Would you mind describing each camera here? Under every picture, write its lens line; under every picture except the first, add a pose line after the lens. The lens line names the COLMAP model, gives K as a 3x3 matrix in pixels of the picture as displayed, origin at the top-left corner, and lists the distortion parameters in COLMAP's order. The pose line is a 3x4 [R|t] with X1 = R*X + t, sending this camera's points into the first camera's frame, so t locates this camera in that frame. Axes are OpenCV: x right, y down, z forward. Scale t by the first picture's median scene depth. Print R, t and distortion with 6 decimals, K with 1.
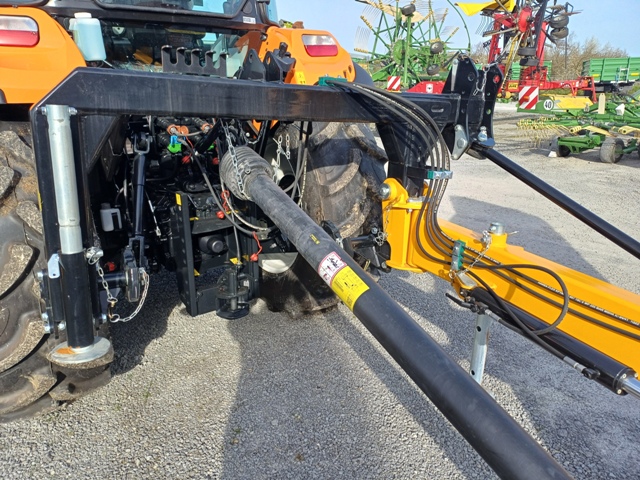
lens RADIAL K [[461.7, 0, 320.0], [0, 461.7, 240.0], [0, 0, 1]] dist [0.063956, -0.045878]
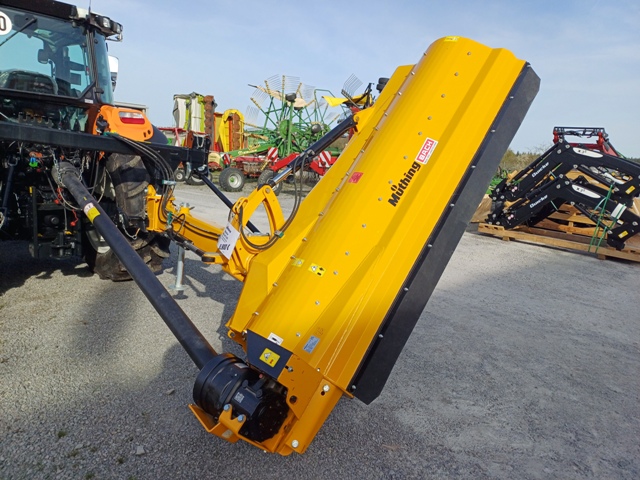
lens RADIAL K [[461.7, 0, 320.0], [0, 461.7, 240.0], [0, 0, 1]] dist [0.063956, -0.045878]
pose [[0.985851, 0.040074, 0.162766, 0.459716], [-0.016304, 0.989322, -0.144828, 0.310887], [-0.166832, 0.140125, 0.975978, -0.850233]]
